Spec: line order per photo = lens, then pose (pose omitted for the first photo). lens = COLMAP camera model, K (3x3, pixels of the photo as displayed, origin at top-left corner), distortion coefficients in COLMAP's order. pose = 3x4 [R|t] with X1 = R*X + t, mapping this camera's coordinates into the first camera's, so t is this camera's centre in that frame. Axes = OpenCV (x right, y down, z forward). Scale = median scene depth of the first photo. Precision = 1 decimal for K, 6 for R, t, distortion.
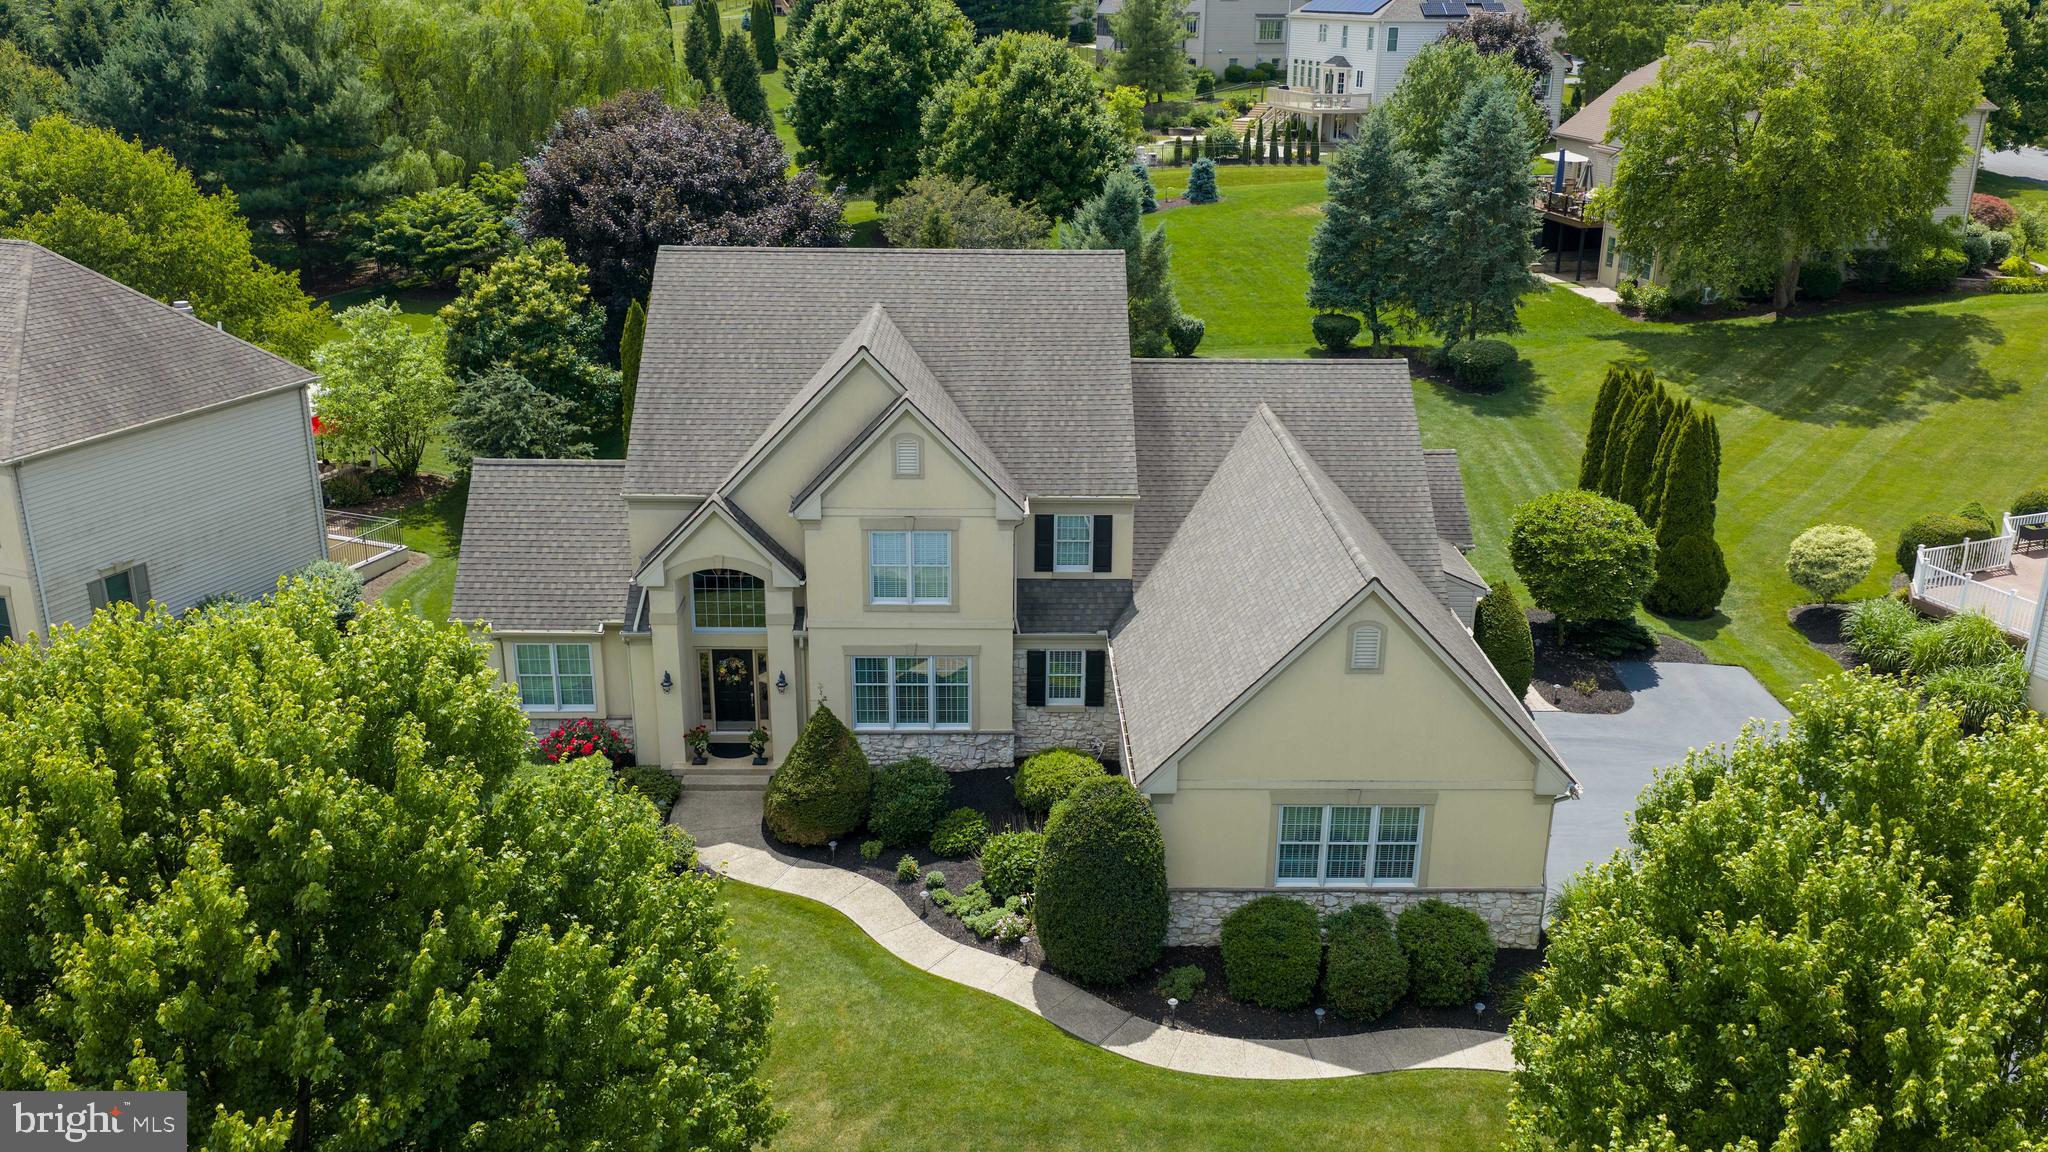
lens RADIAL K [[1699.4, 0, 1030.2], [0, 1699.4, 588.9], [0, 0, 1]] dist [0.017887, -0.041946]
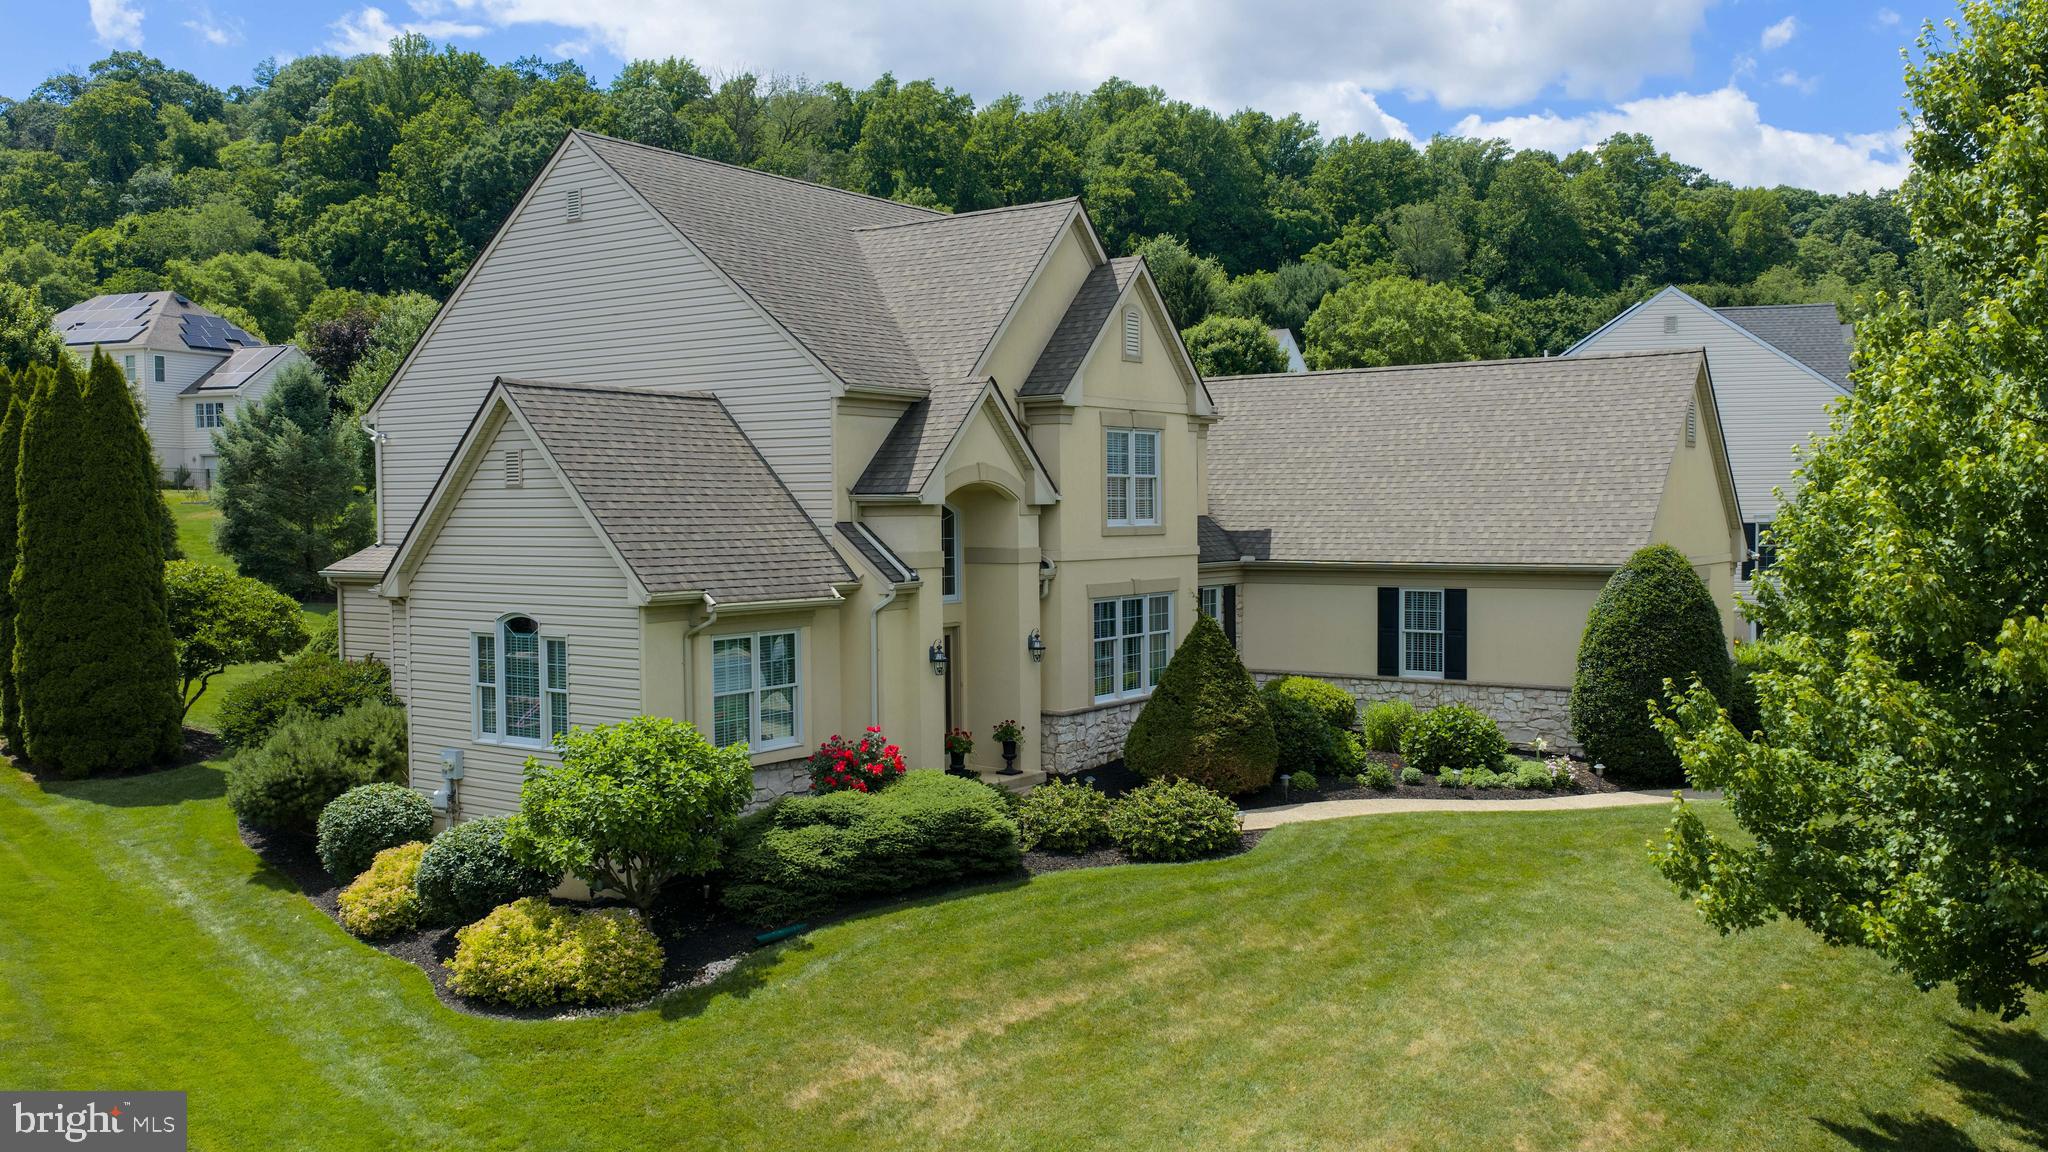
lens RADIAL K [[1699.4, 0, 1030.2], [0, 1699.4, 588.9], [0, 0, 1]] dist [0.017887, -0.041946]
pose [[0.595905, -0.053664, 0.801260, -0.734417], [0.283227, 0.947694, -0.147167, 0.139489], [-0.751452, 0.314636, 0.579935, 0.575777]]
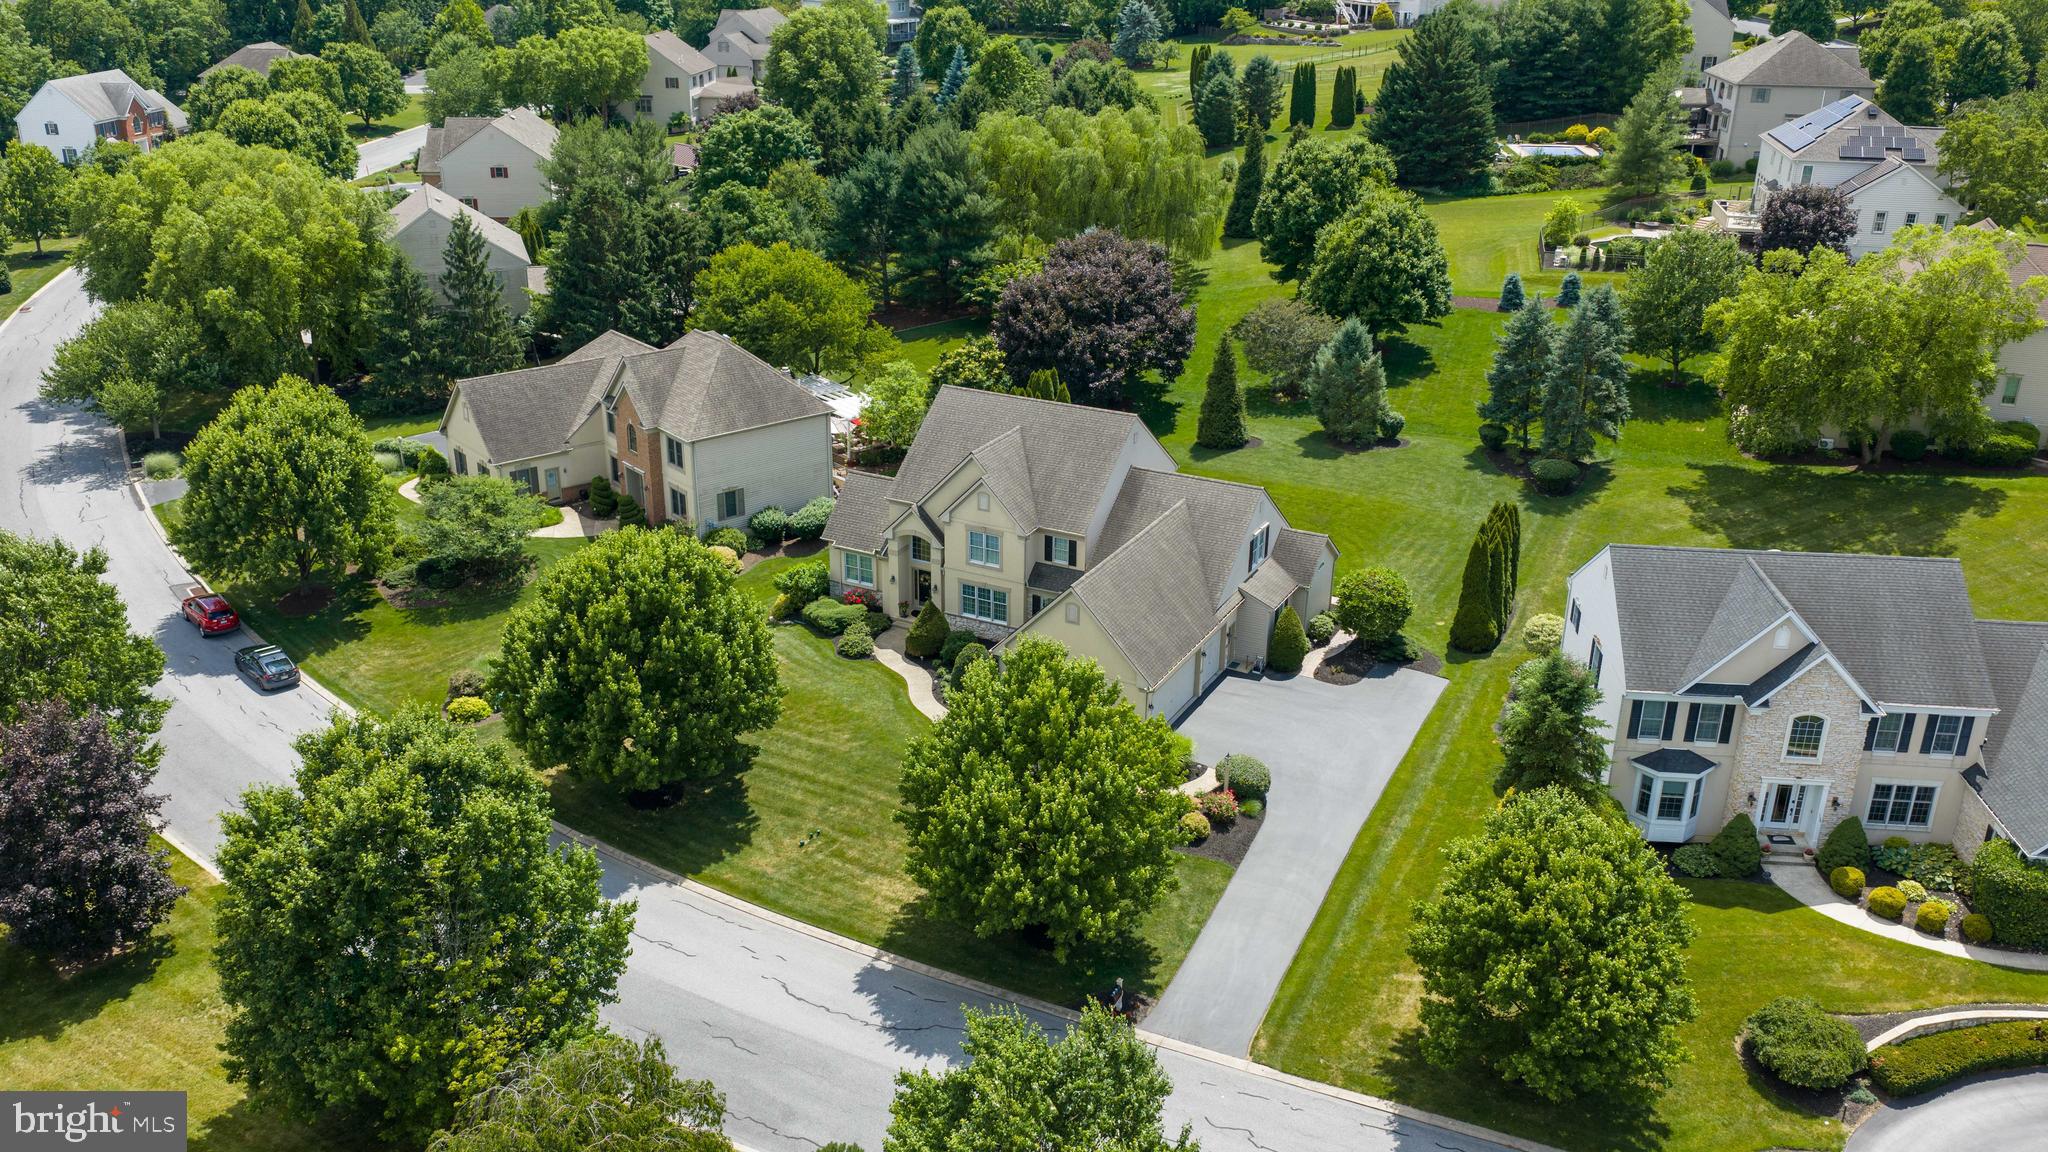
lens RADIAL K [[1699.4, 0, 1030.2], [0, 1699.4, 588.9], [0, 0, 1]] dist [0.017887, -0.041946]
pose [[0.879802, 0.181559, -0.439300, 0.981744], [-0.160125, 0.983367, 0.085730, -0.162834], [0.447558, -0.005082, 0.894241, -1.001684]]
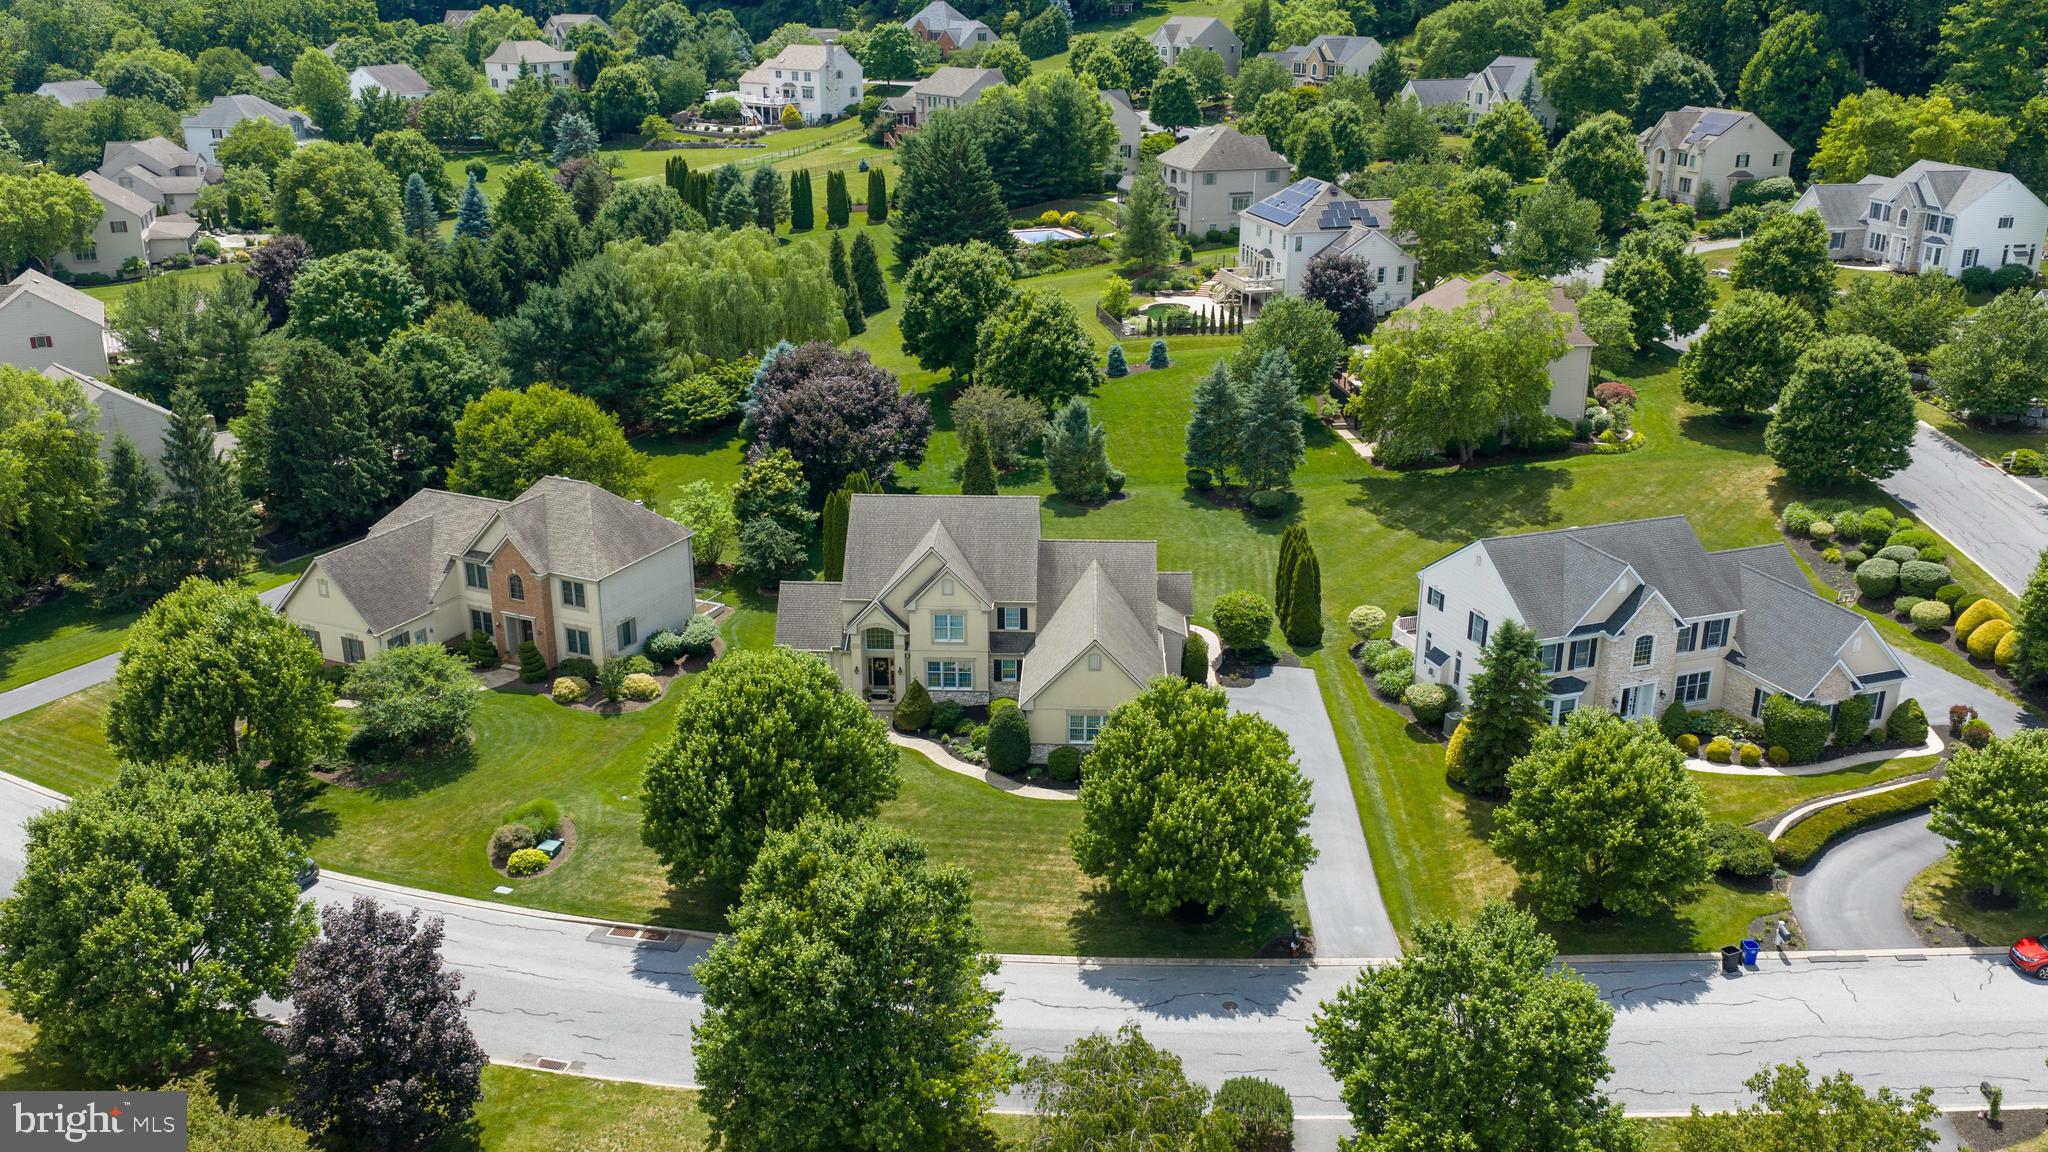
lens RADIAL K [[1699.4, 0, 1030.2], [0, 1699.4, 588.9], [0, 0, 1]] dist [0.017887, -0.041946]
pose [[0.998454, 0.010667, -0.054553, 0.196420], [-0.010167, 0.999904, 0.009424, -0.098003], [0.054649, -0.008855, 0.998466, -1.609087]]
